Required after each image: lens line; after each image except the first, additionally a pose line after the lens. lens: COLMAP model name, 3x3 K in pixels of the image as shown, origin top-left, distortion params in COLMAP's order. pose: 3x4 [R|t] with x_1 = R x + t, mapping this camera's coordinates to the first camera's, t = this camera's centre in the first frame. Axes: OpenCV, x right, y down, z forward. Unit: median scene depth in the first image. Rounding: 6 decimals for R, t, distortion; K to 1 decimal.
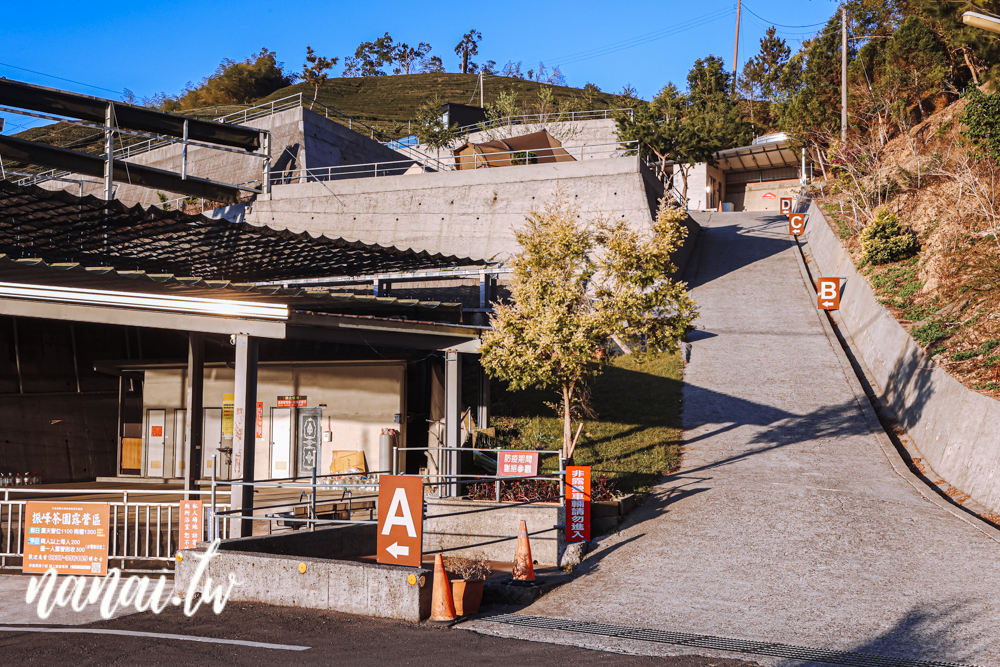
lens RADIAL K [[1385.4, 0, 499.7], [0, 1385.4, 334.8], [0, 0, 1]] dist [0.097084, 0.000000]
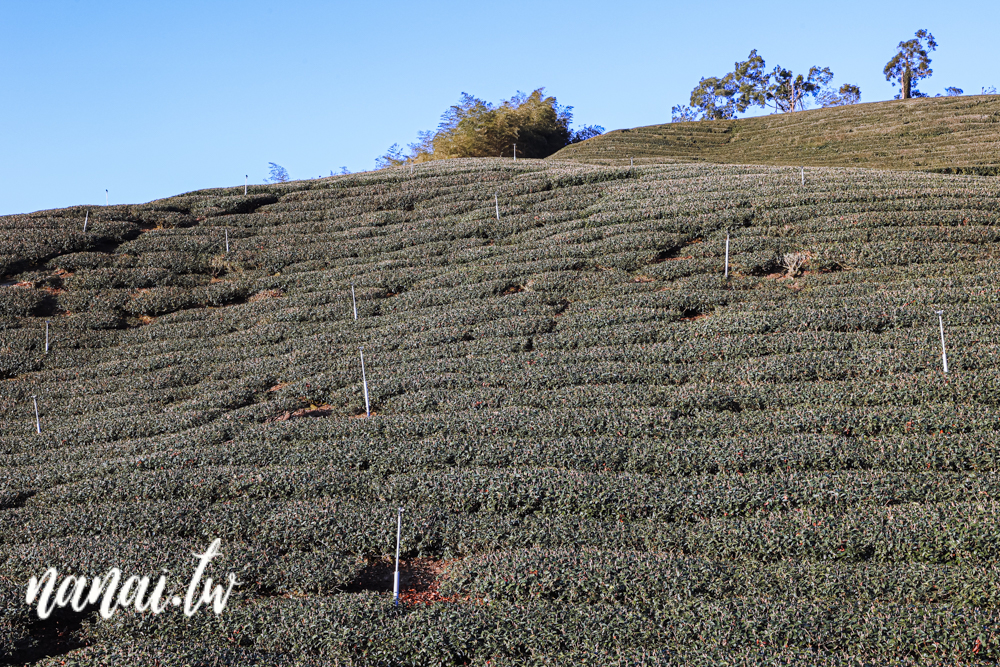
lens RADIAL K [[1385.4, 0, 498.5], [0, 1385.4, 334.5], [0, 0, 1]] dist [0.097084, 0.000000]
pose [[0.981482, -0.032866, -0.188714, -0.079662], [0.016741, 0.996119, -0.086415, -0.059173], [0.190822, 0.081656, 0.978223, 0.450238]]
